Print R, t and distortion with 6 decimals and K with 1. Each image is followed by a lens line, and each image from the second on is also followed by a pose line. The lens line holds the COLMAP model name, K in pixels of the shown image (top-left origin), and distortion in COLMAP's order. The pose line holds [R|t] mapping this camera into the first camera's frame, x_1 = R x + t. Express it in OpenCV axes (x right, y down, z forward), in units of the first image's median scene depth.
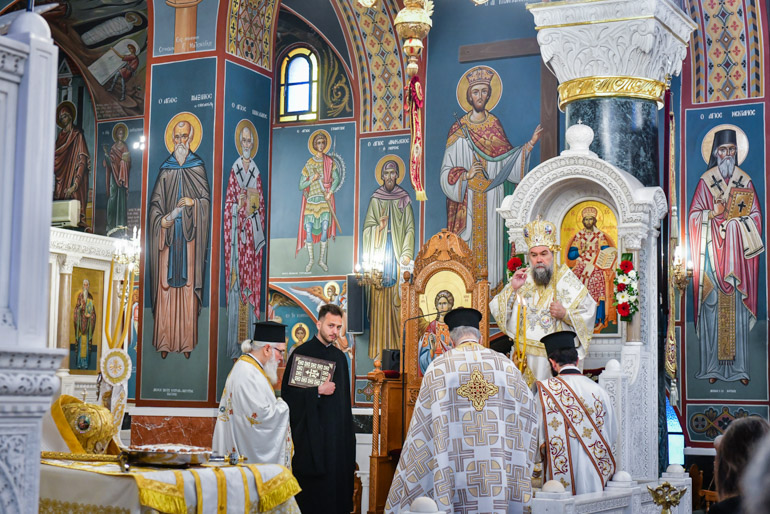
lens RADIAL K [[1344.1, 0, 385.7], [0, 1344.1, 255.2], [0, 0, 1]] dist [0.010570, 0.000000]
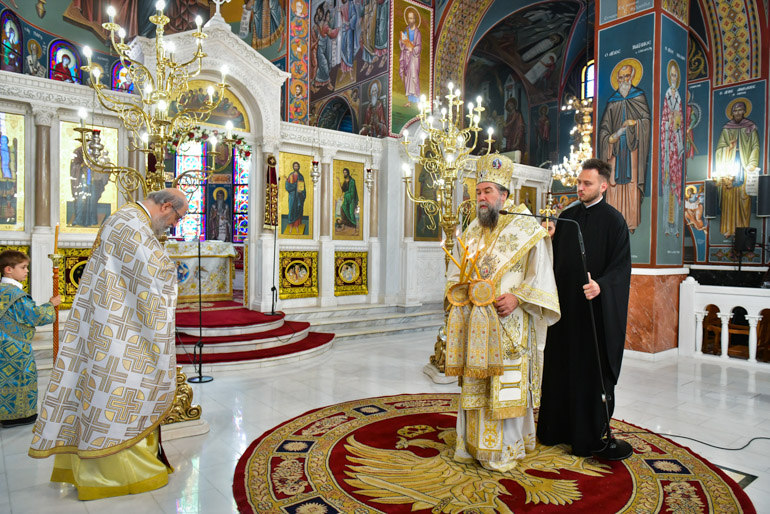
lens RADIAL K [[522.1, 0, 385.4], [0, 522.1, 255.9], [0, 0, 1]] dist [-0.000509, 0.000104]
pose [[0.916086, 0.003946, -0.400962, -0.124514], [0.040635, 0.993890, 0.102621, 0.024769], [0.398917, -0.110303, 0.910329, 0.293203]]
